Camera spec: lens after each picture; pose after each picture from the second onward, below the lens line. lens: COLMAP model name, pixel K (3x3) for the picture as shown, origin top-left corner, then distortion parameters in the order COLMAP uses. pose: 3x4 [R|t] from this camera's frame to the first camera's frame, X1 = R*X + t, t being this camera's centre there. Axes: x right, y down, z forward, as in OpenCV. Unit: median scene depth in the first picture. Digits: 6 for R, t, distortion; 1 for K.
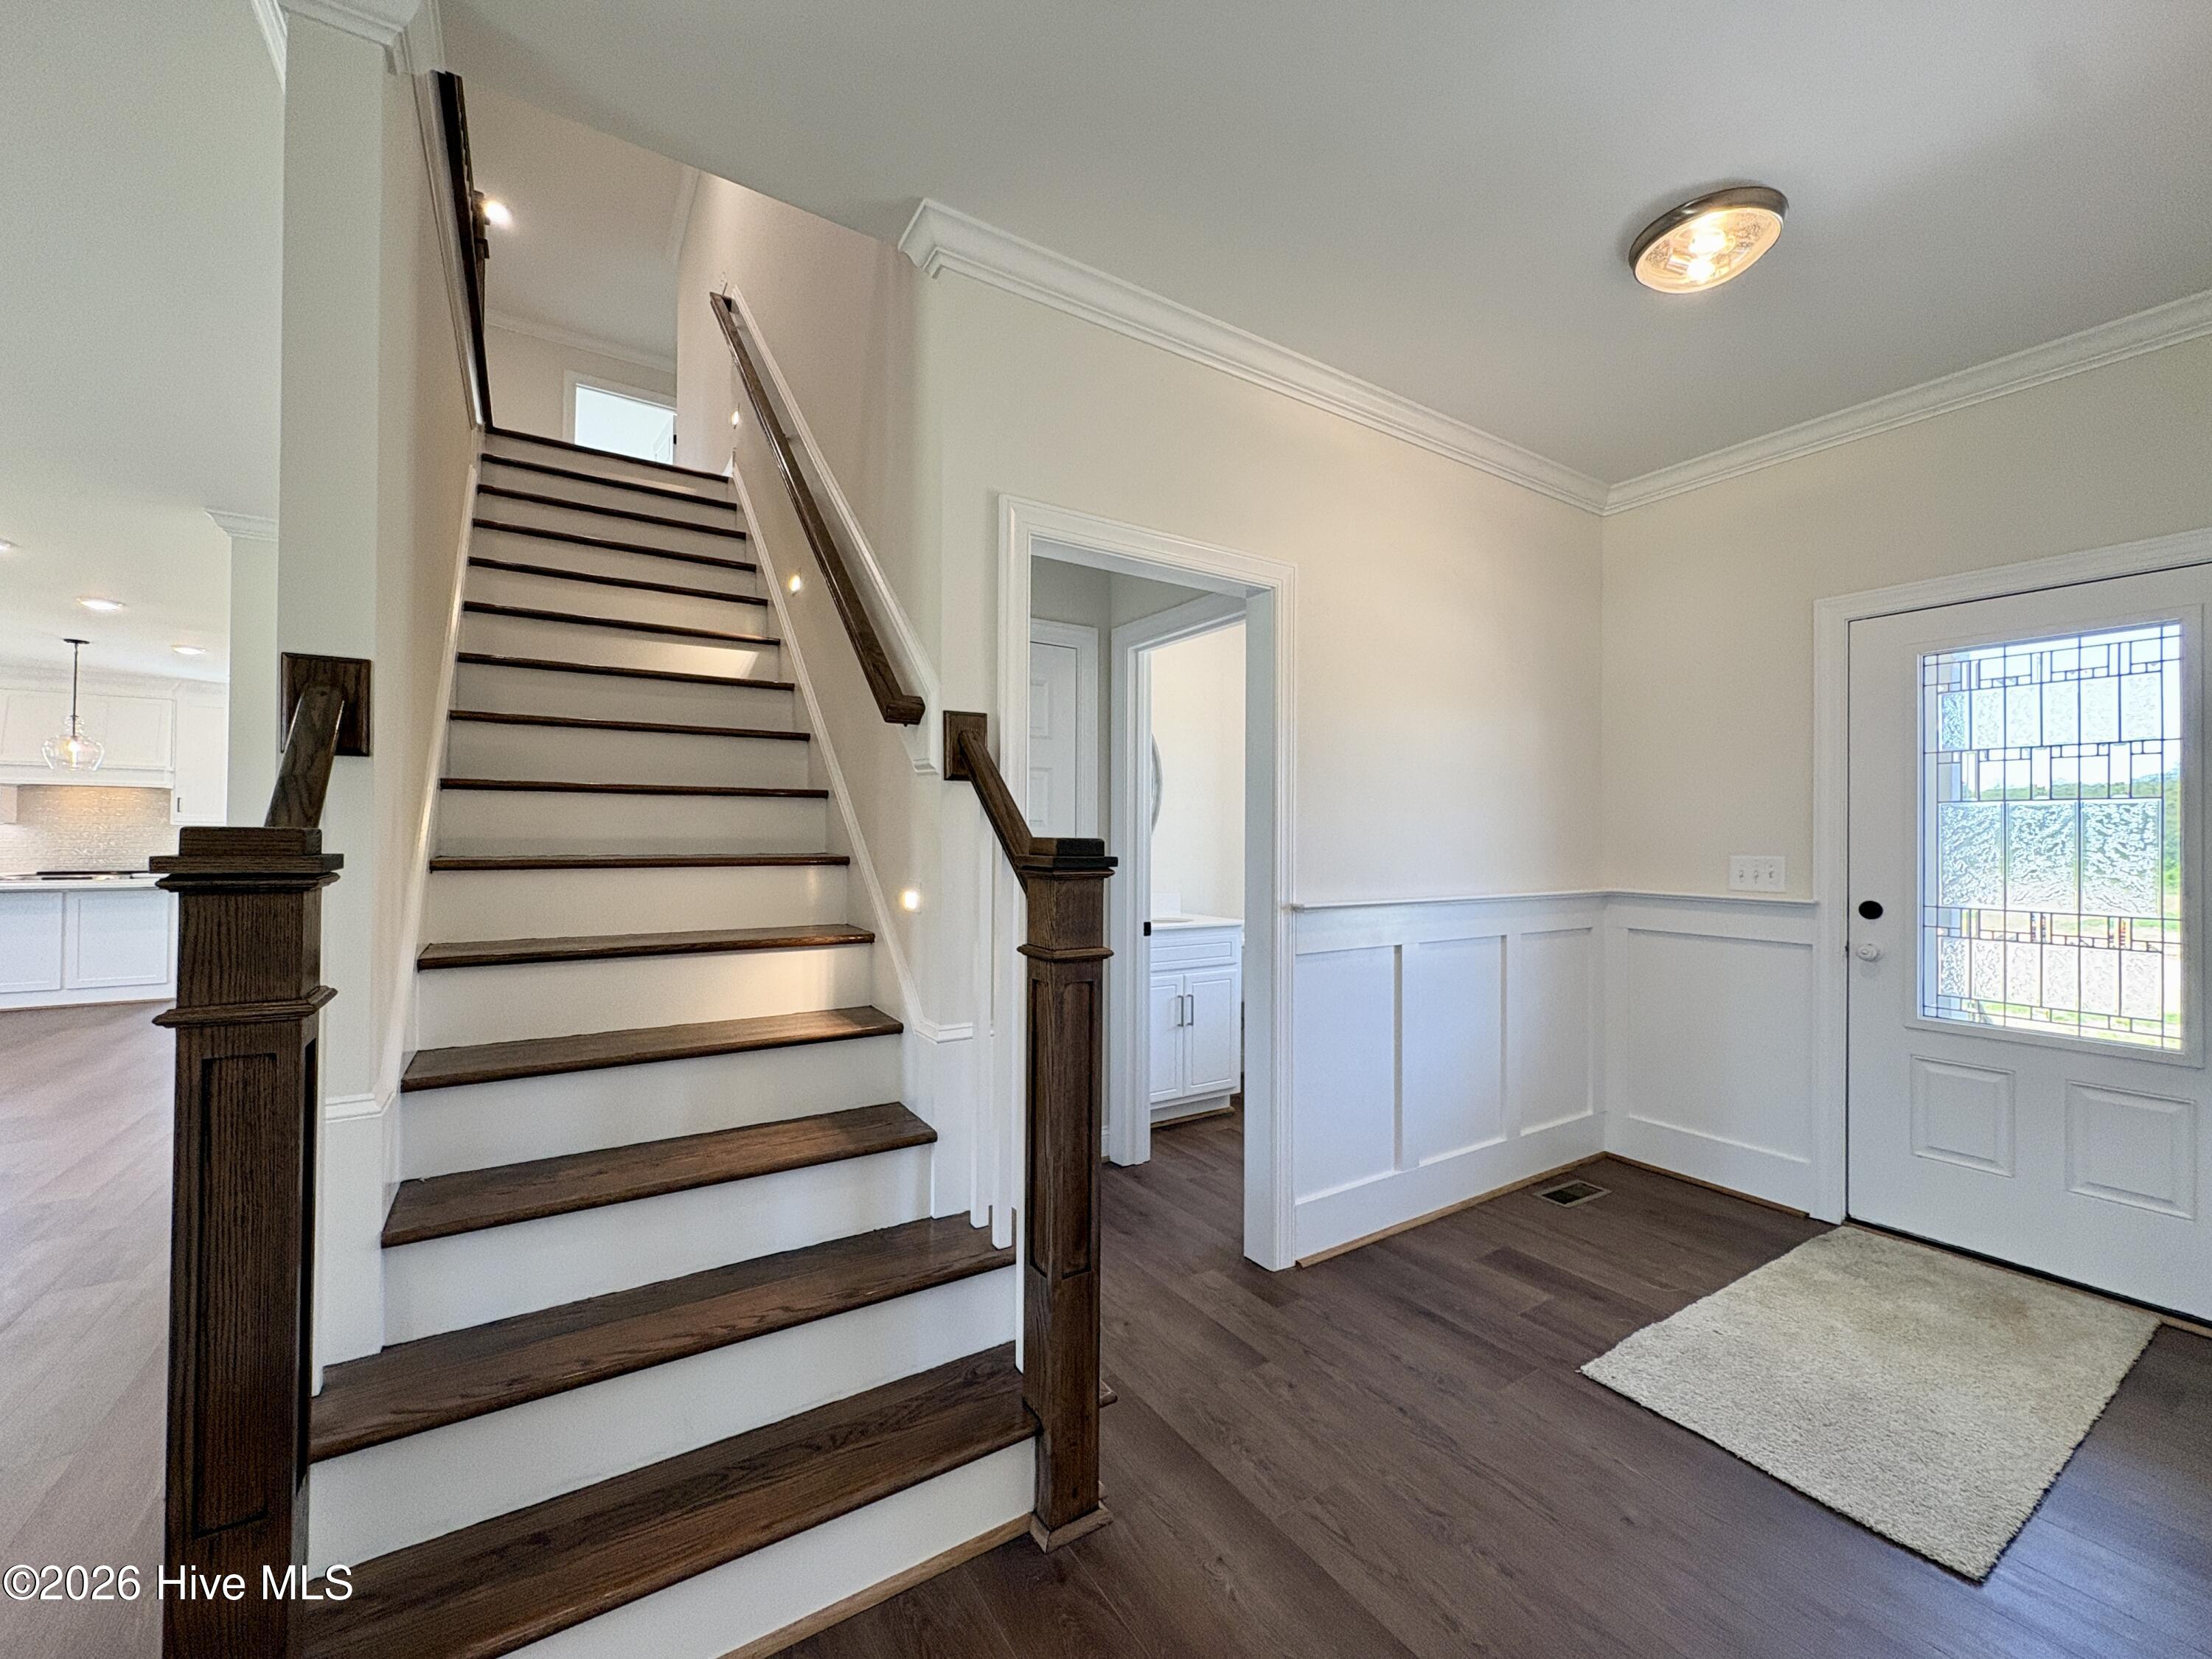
lens RADIAL K [[877.4, 0, 1106.6], [0, 877.4, 830.2], [0, 0, 1]] dist [0.000448, 0.000454]
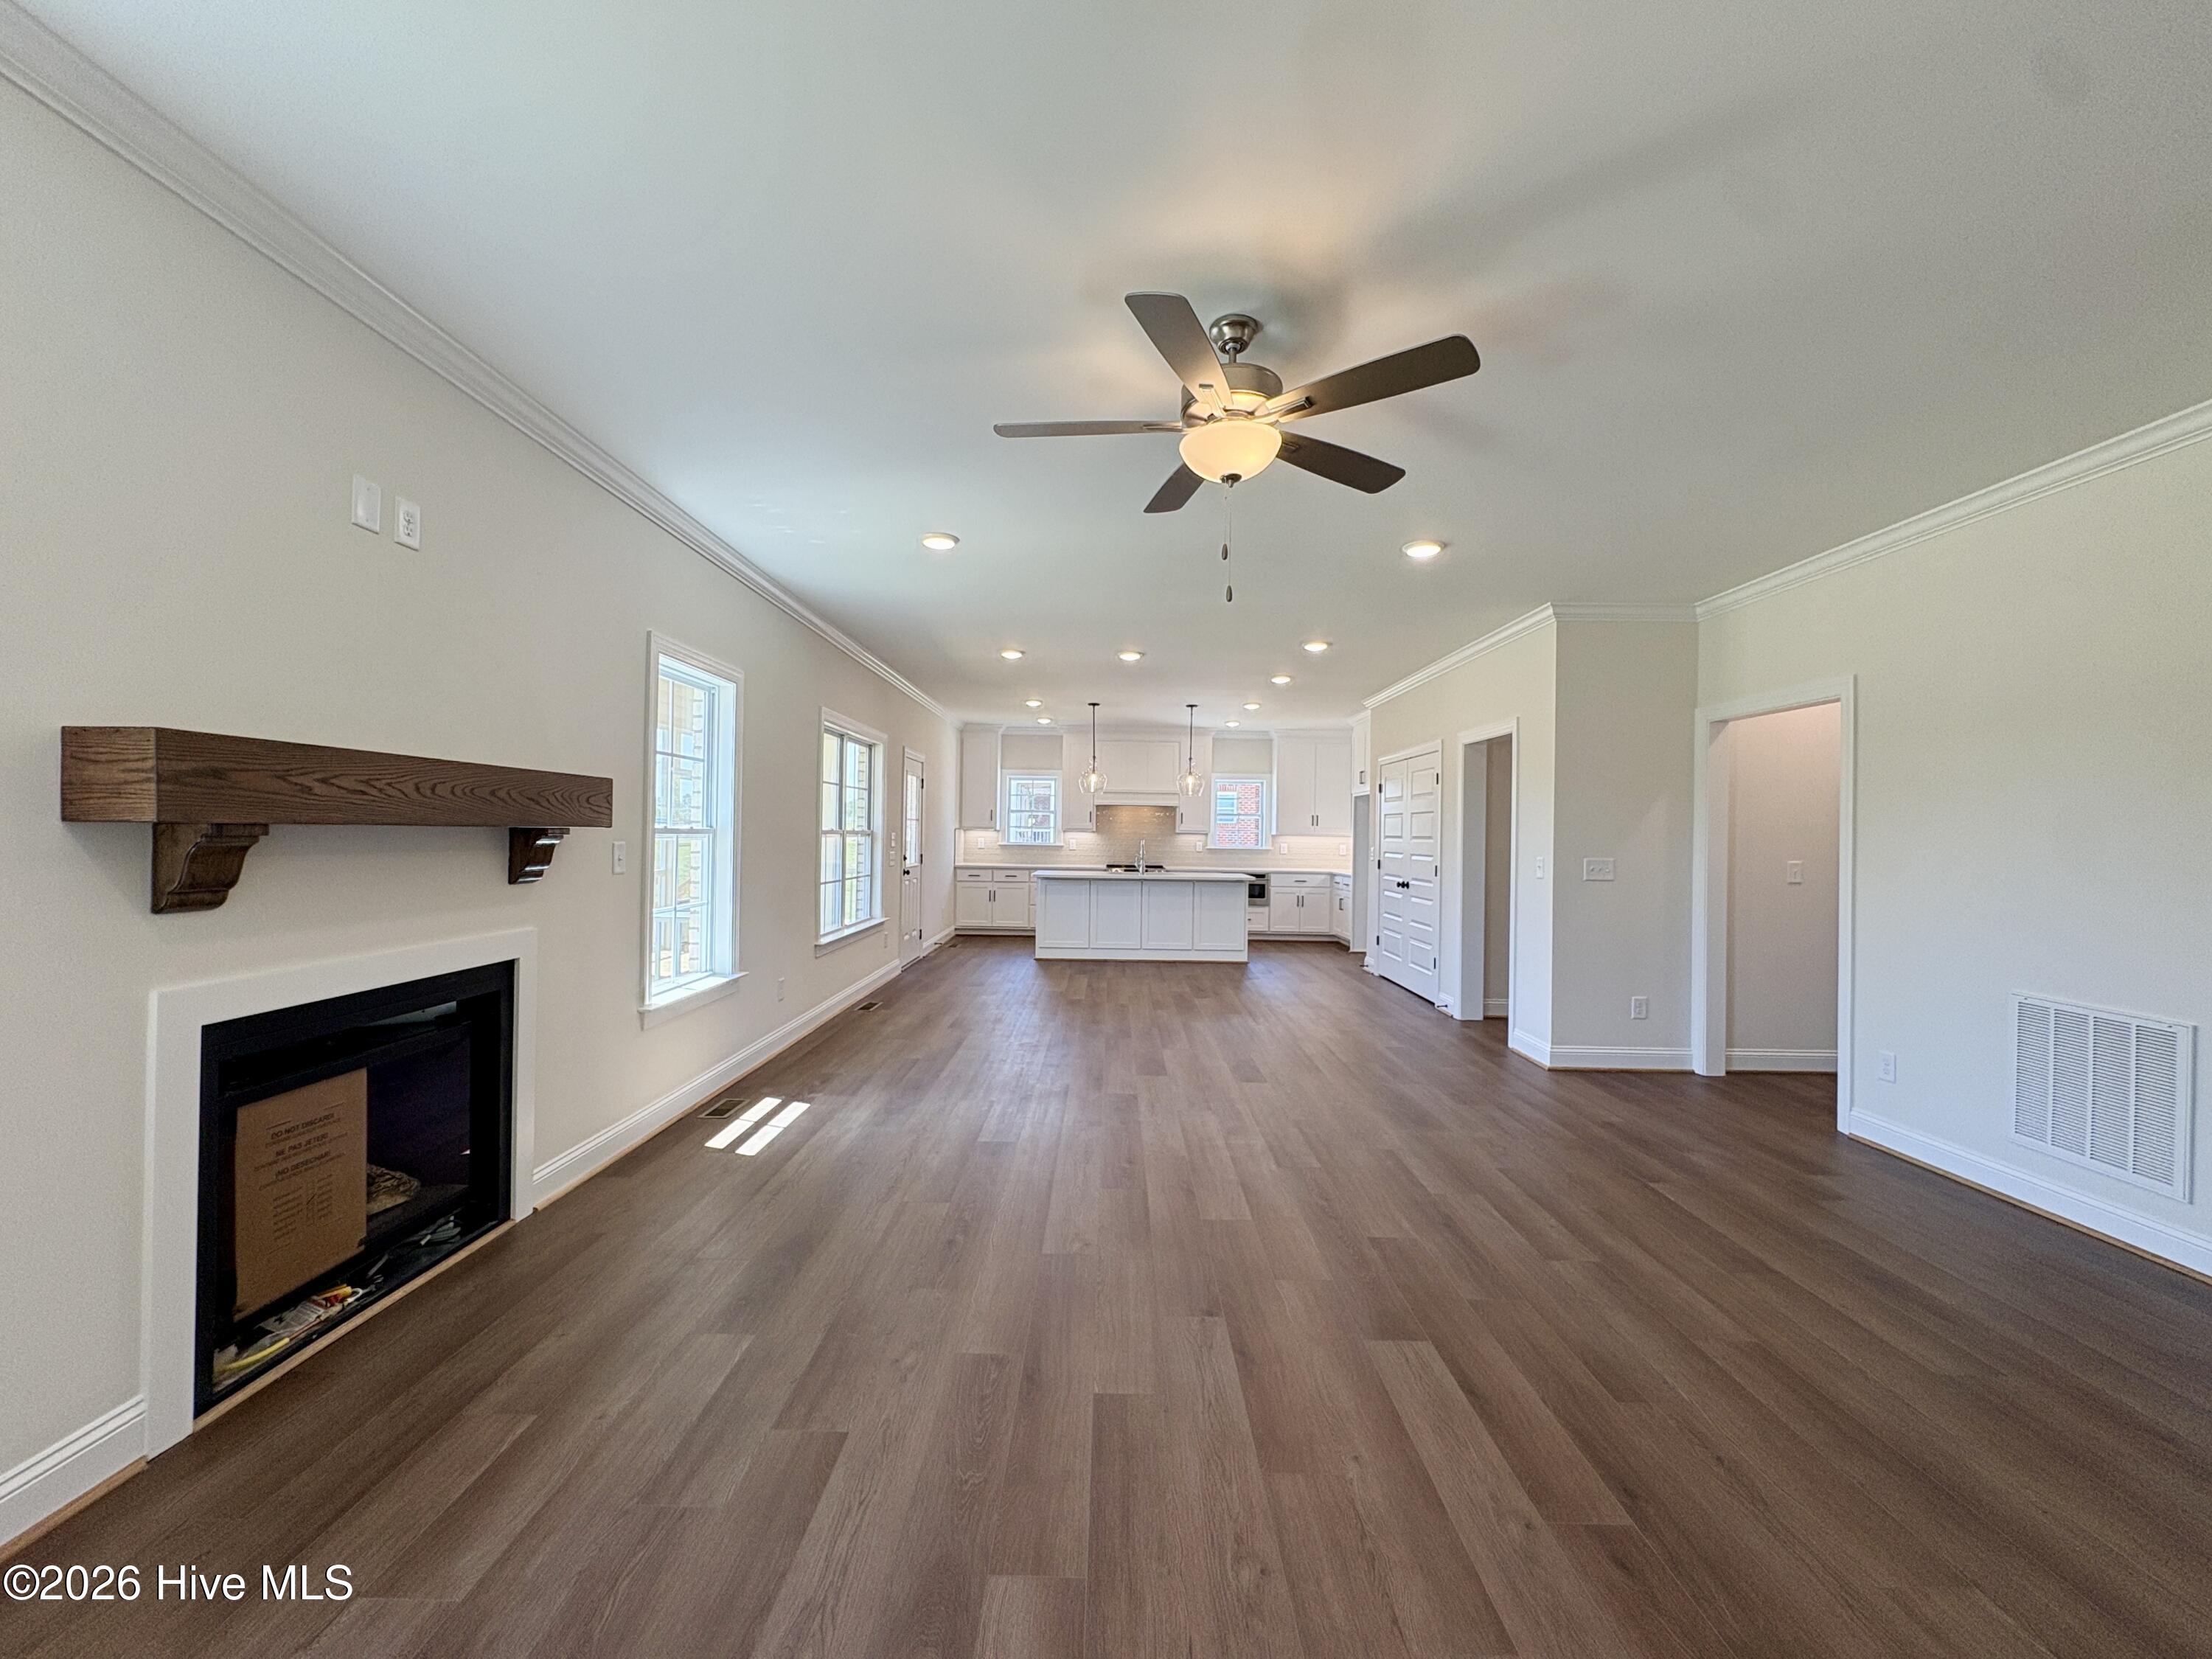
lens RADIAL K [[877.4, 0, 1106.6], [0, 877.4, 830.2], [0, 0, 1]] dist [0.000448, 0.000454]
pose [[0.834715, 0.002887, -0.550674, -1.526405], [-0.002345, 0.999996, 0.001687, -0.043773], [0.550677, -0.000117, 0.834719, -0.801421]]
